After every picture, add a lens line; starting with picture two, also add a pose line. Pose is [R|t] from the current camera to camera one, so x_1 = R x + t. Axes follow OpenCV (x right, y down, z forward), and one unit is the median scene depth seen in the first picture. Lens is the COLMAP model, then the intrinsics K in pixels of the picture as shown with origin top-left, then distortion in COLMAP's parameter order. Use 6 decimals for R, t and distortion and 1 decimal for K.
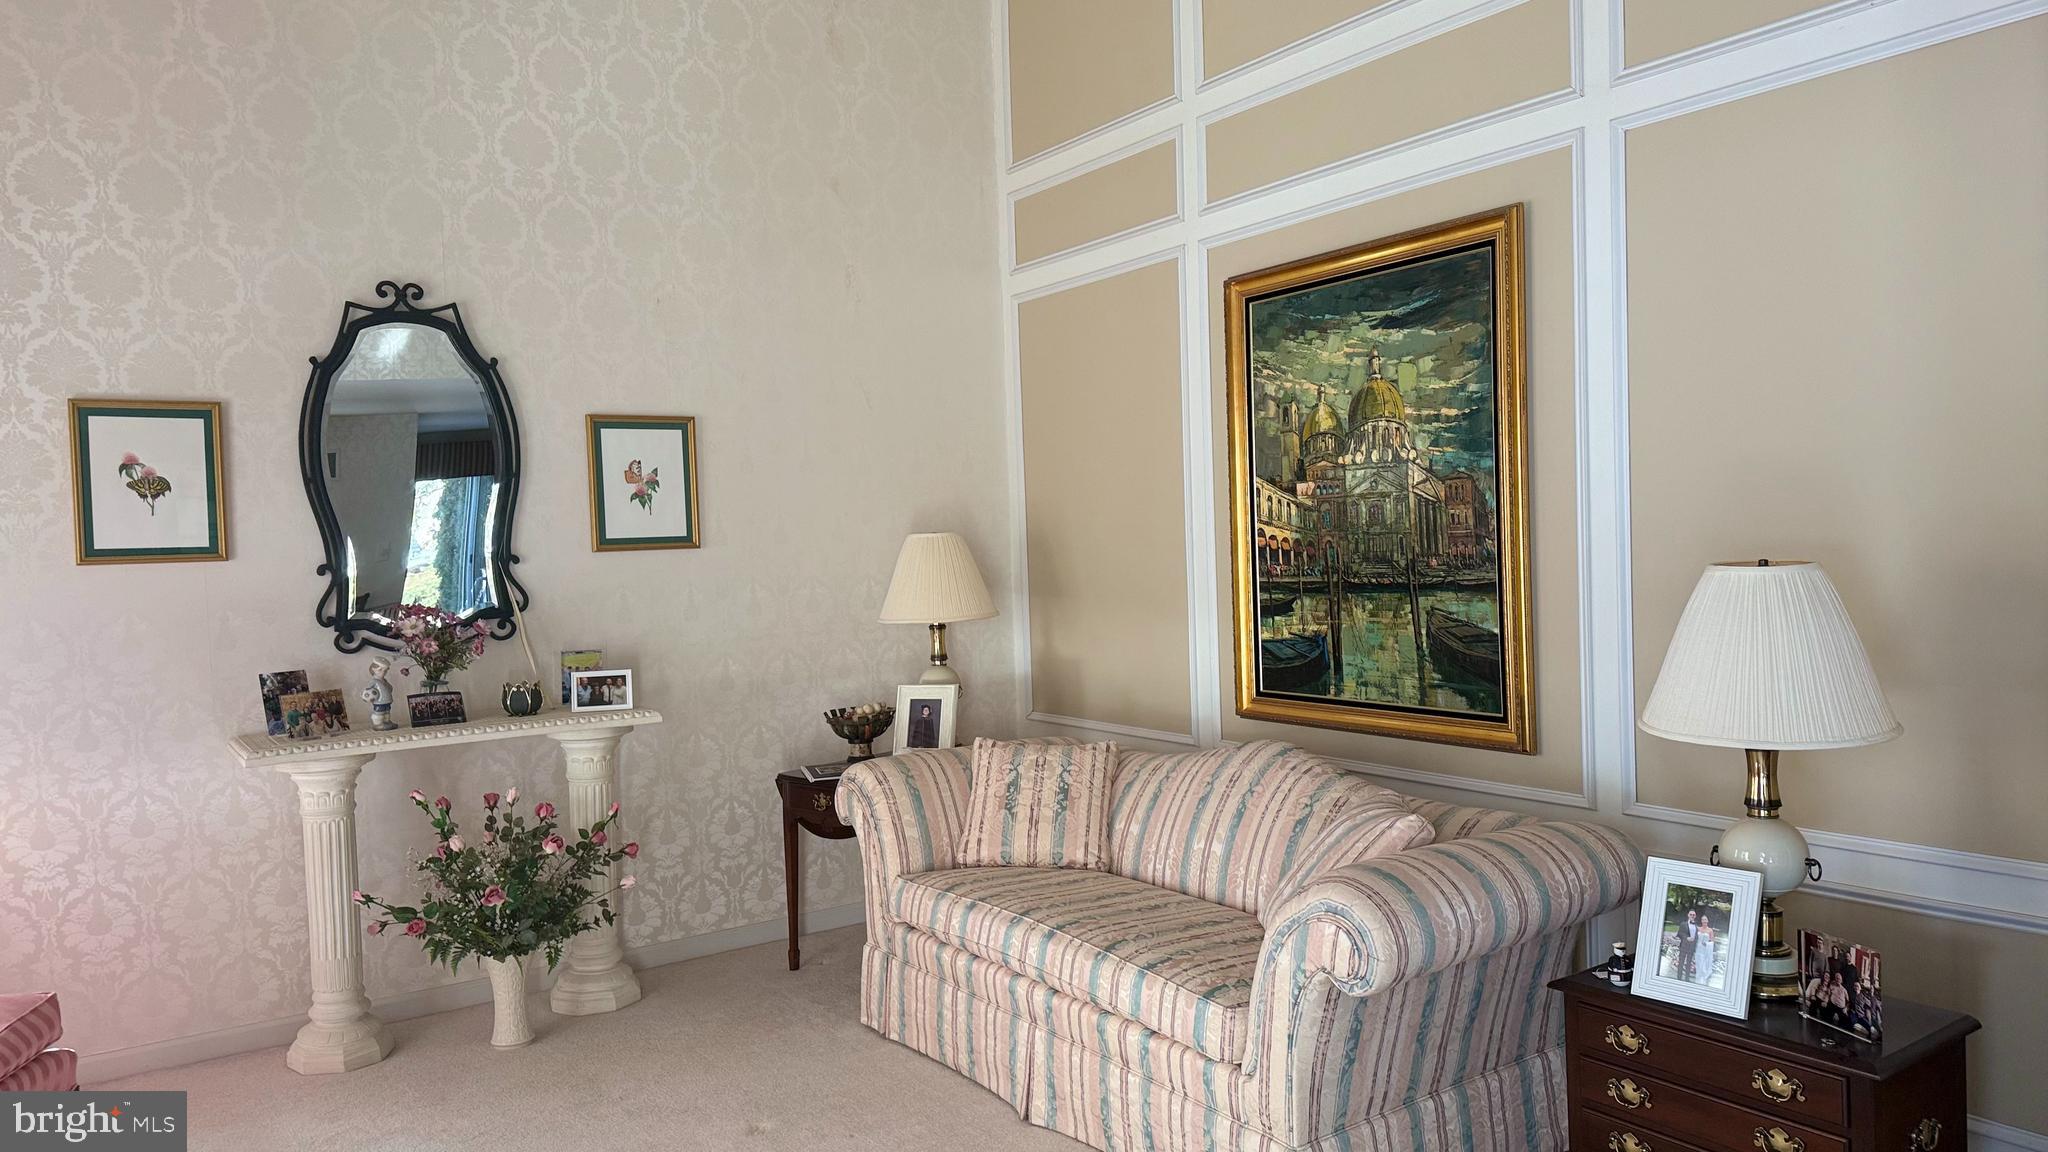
lens RADIAL K [[1410.5, 0, 1027.1], [0, 1410.5, 581.4], [0, 0, 1]] dist [0.126805, -0.183355]
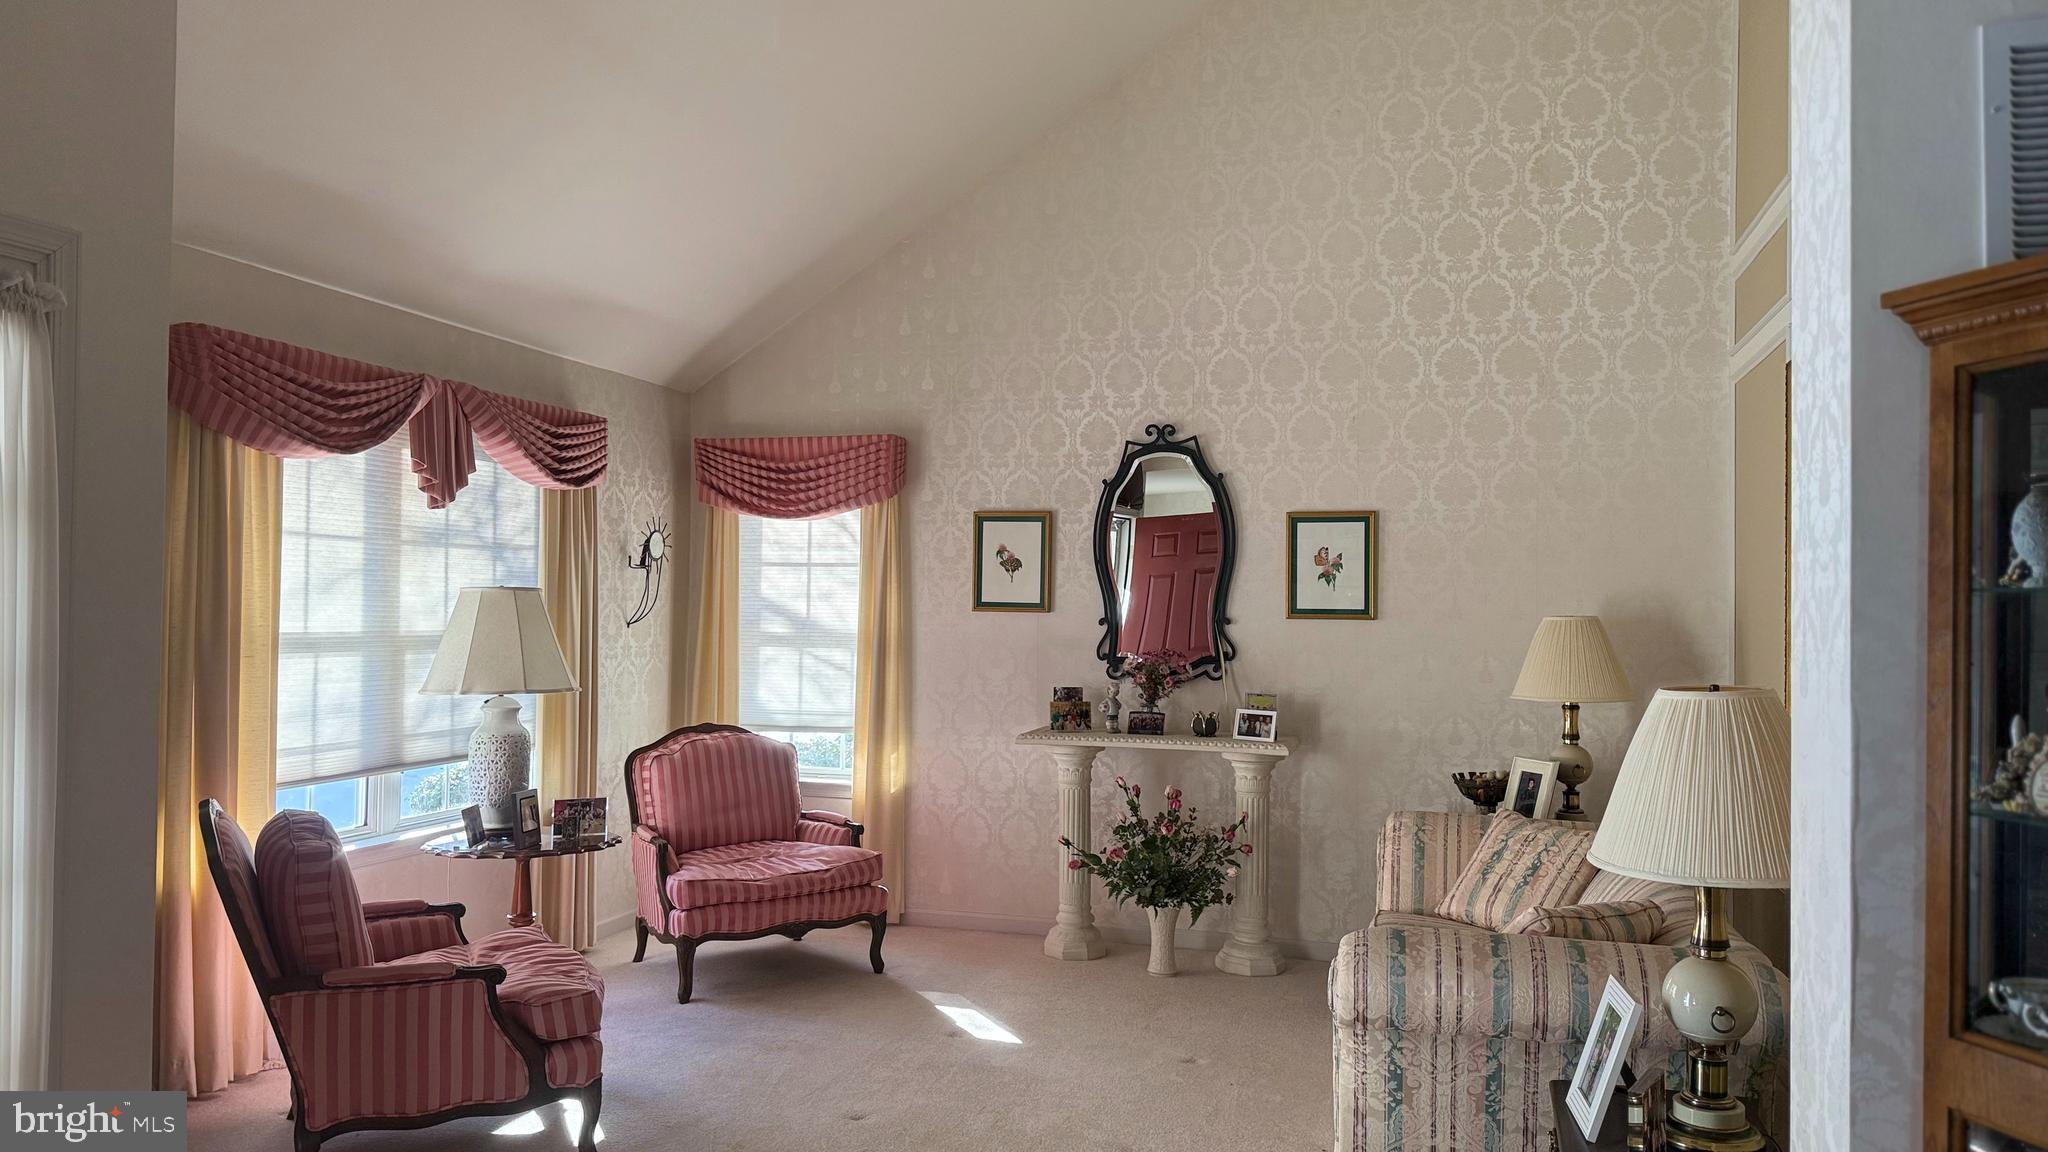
lens RADIAL K [[1413.4, 0, 1040.3], [0, 1413.4, 568.4], [0, 0, 1]] dist [0.105051, -0.002298]
pose [[0.625386, 0.021404, -0.780022, 0.594941], [-0.061251, 0.997886, -0.021725, -0.026643], [0.777908, 0.061363, 0.625375, 0.031294]]
